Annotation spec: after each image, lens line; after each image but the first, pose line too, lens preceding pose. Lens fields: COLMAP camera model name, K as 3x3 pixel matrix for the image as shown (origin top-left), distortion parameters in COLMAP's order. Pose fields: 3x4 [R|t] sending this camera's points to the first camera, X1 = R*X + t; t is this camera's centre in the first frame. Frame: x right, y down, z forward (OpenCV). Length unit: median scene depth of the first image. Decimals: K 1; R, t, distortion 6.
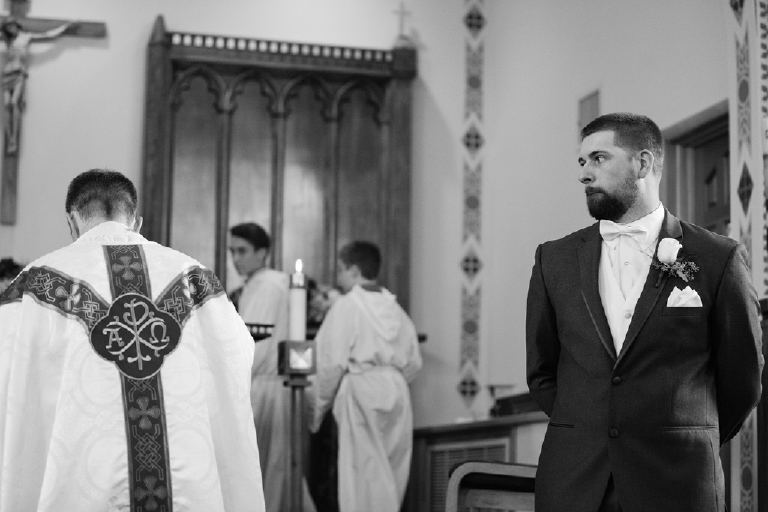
lens RADIAL K [[1783.9, 0, 384.0], [0, 1783.9, 256.0], [0, 0, 1]] dist [-0.090159, -0.837499]
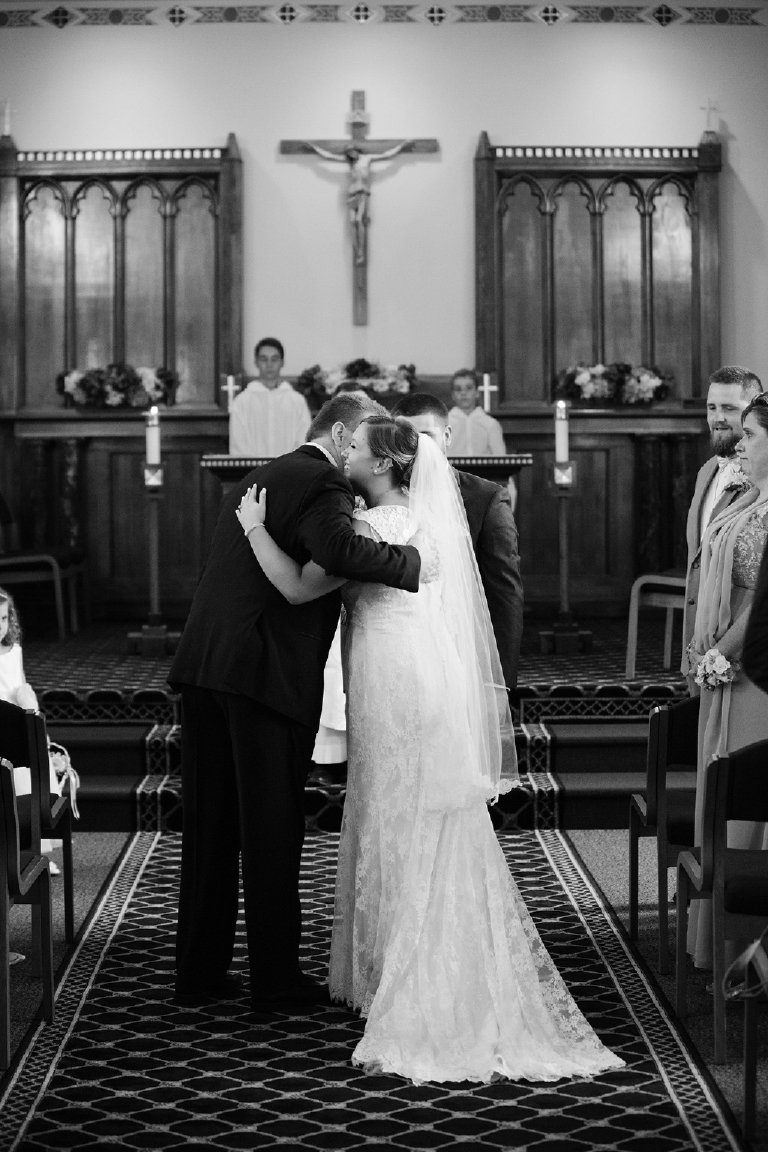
lens RADIAL K [[2516.5, 0, 384.0], [0, 2516.5, 576.0], [0, 0, 1]] dist [-0.333982, 0.042719]
pose [[0.967545, -0.012556, -0.252387, 0.203656], [0.060284, 0.981397, 0.182280, -0.150432], [0.245403, -0.191579, 0.950302, -0.550149]]
